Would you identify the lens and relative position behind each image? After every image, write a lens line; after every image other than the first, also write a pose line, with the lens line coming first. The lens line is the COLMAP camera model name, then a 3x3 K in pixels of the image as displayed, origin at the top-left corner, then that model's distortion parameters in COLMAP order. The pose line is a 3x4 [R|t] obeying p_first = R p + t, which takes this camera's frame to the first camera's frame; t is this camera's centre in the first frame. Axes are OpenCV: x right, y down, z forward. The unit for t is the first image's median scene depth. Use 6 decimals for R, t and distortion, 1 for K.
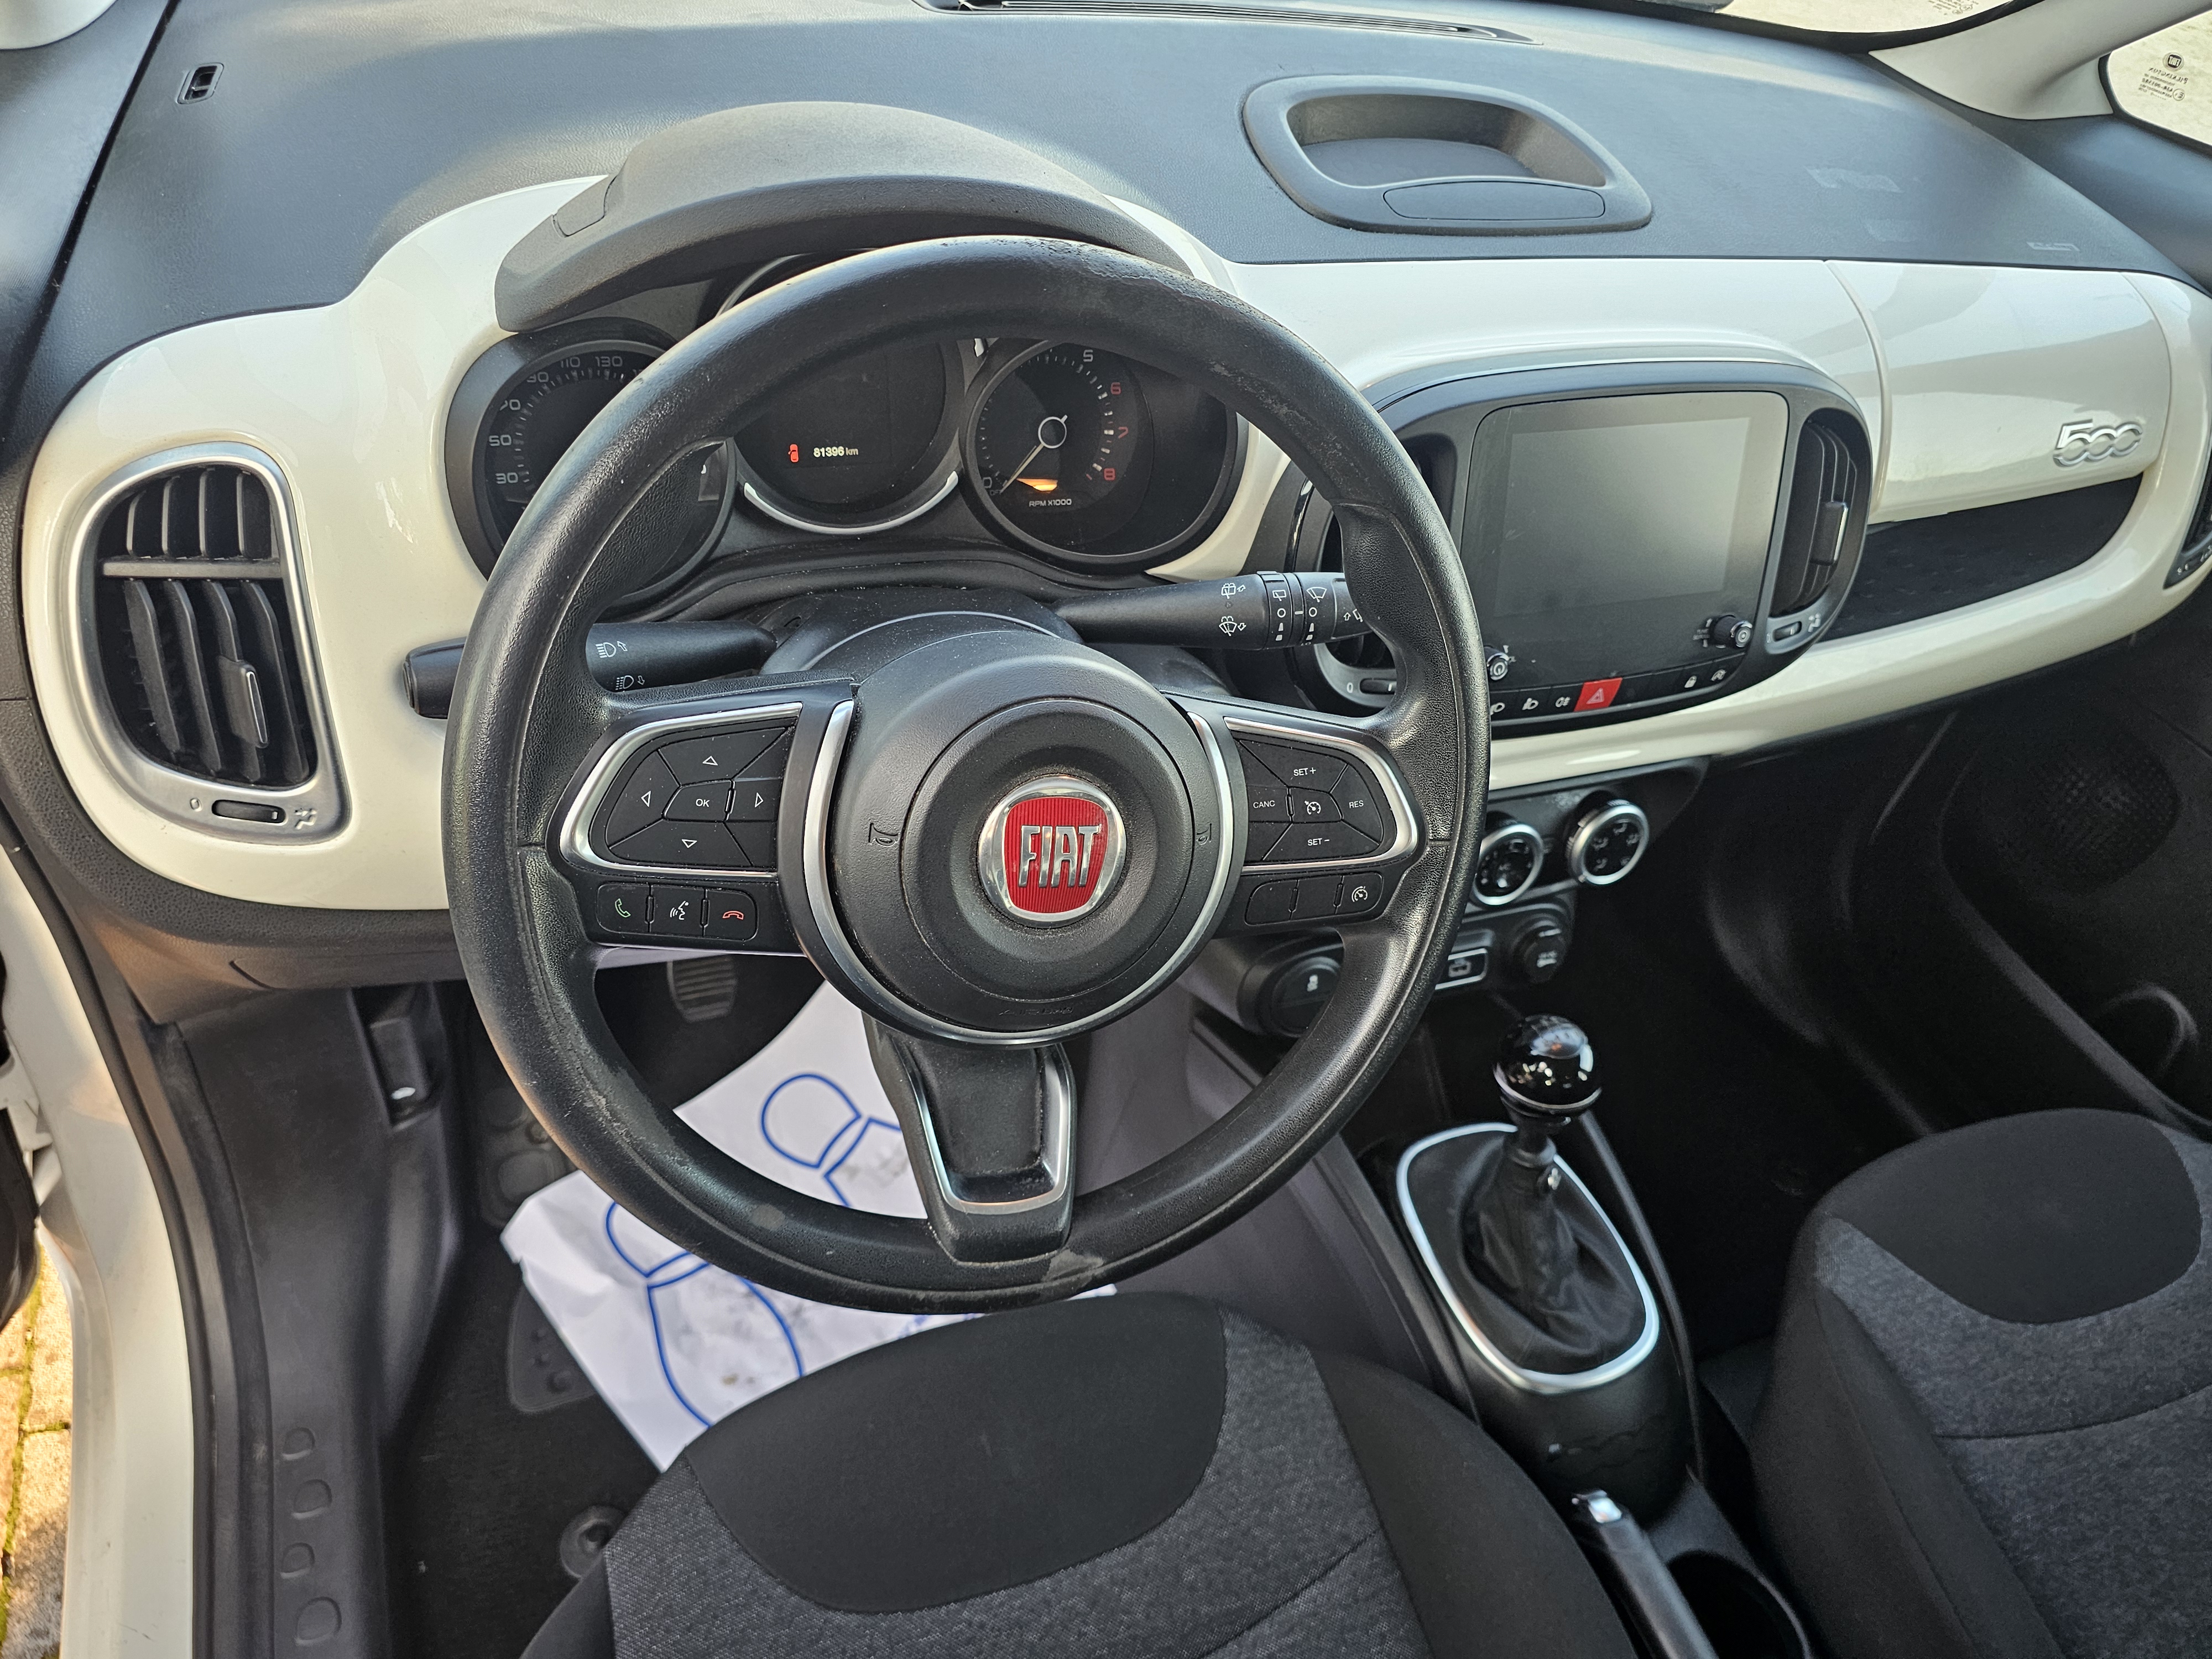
lens RADIAL K [[1510.5, 0, 1106.0], [0, 1510.5, 829.5], [0, 0, 1]] dist [0.055775, -0.069608]
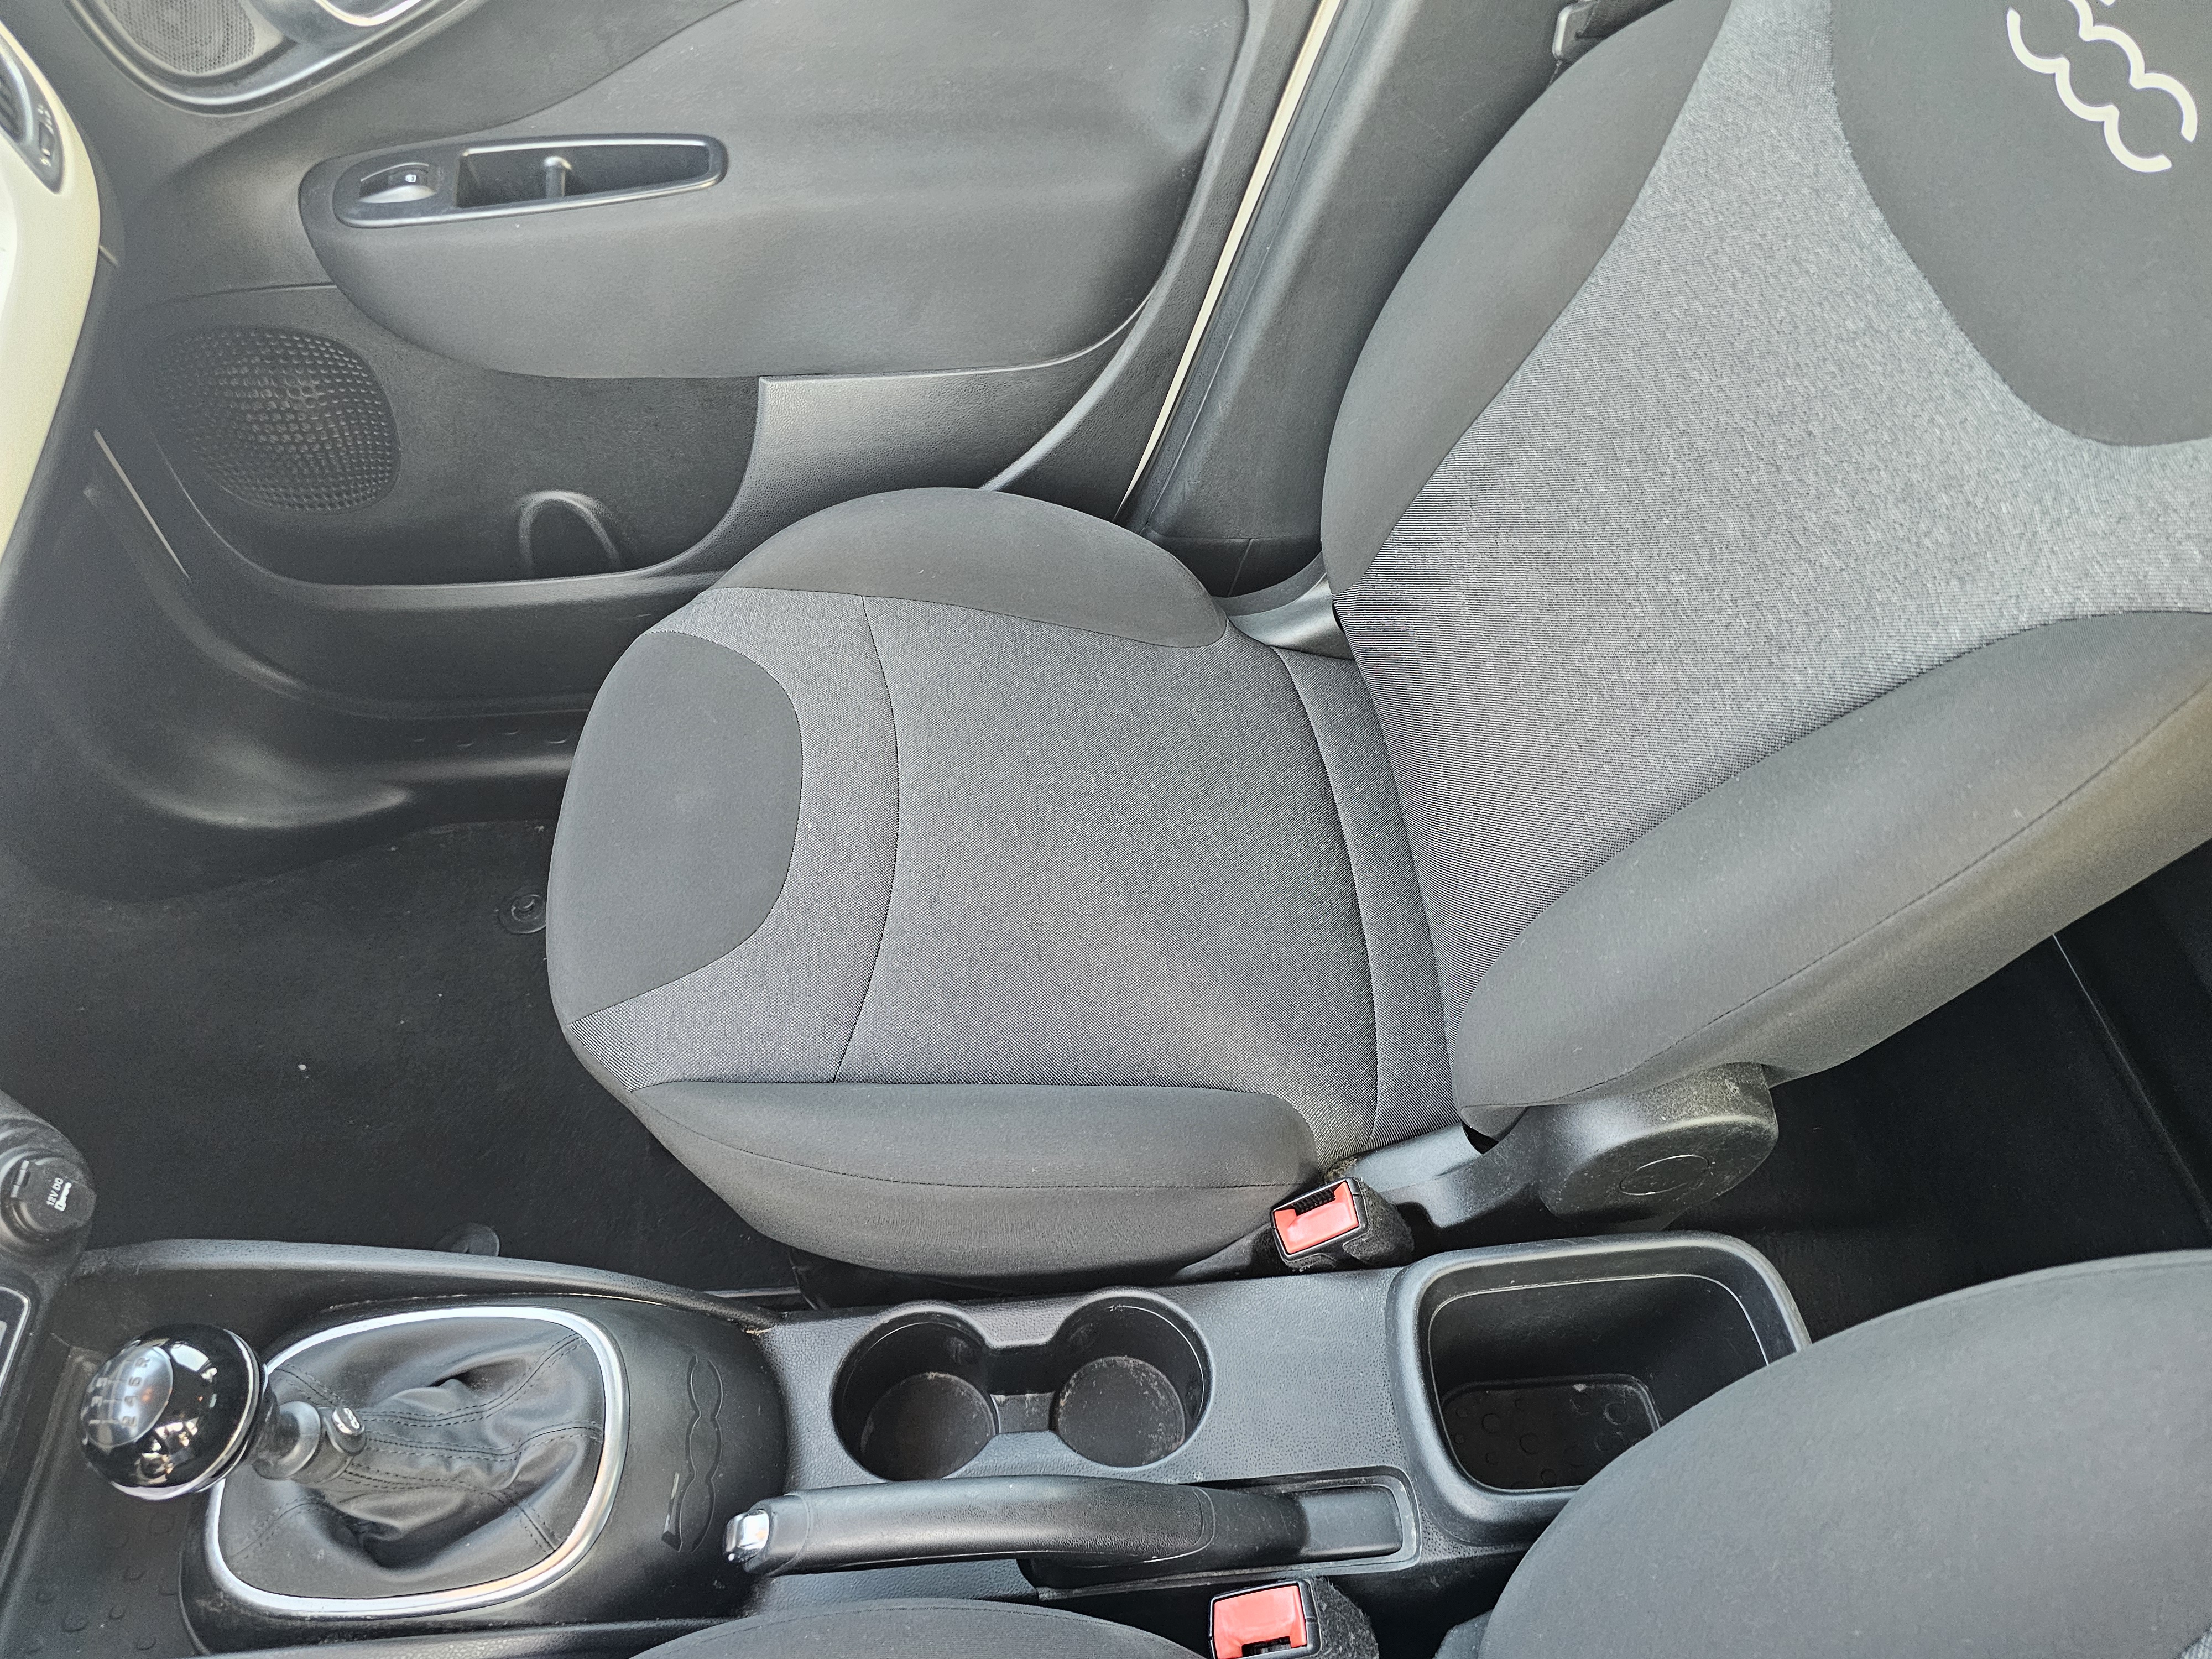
lens RADIAL K [[1510.5, 0, 1106.0], [0, 1510.5, 829.5], [0, 0, 1]] dist [0.055775, -0.069608]
pose [[0.290119, -0.838883, 0.460550, 0.292442], [0.690300, 0.516754, 0.506410, -0.023094], [-0.662810, 0.170998, 0.729001, 0.207925]]
